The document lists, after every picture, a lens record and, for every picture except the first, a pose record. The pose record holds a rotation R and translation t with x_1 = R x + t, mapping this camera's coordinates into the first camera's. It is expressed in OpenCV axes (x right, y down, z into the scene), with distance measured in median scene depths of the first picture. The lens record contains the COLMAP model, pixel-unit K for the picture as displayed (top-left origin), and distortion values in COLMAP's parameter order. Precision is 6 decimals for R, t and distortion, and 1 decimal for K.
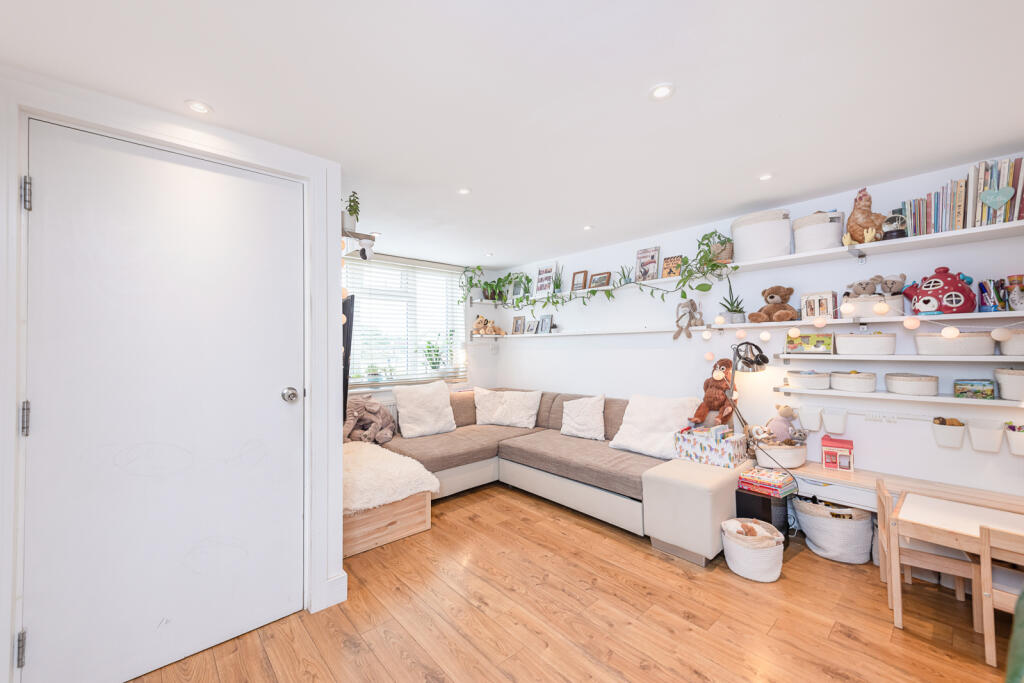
lens RADIAL K [[399.8, 0, 510.6], [0, 399.8, 344.9], [0, 0, 1]] dist [0.001929, 0.000058]
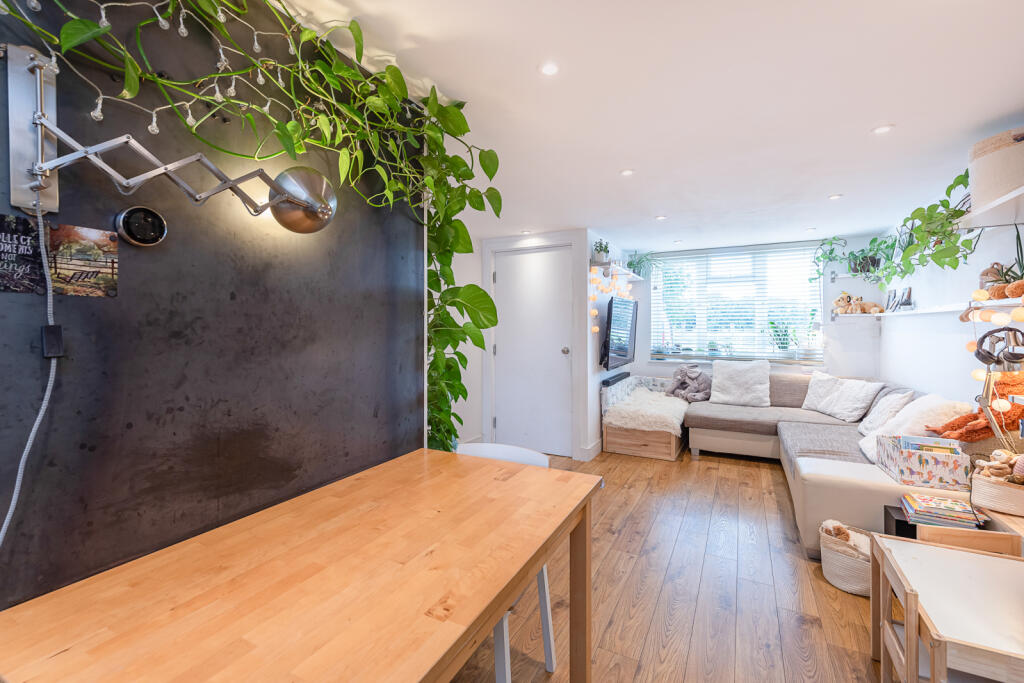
lens RADIAL K [[437.3, 0, 507.8], [0, 437.3, 333.7], [0, 0, 1]] dist [0.000327, -0.000018]
pose [[0.350520, 0.026715, -0.936174, 0.929105], [0.002113, 0.999568, 0.029315, -0.018901], [0.936553, -0.012254, 0.350312, -0.043784]]
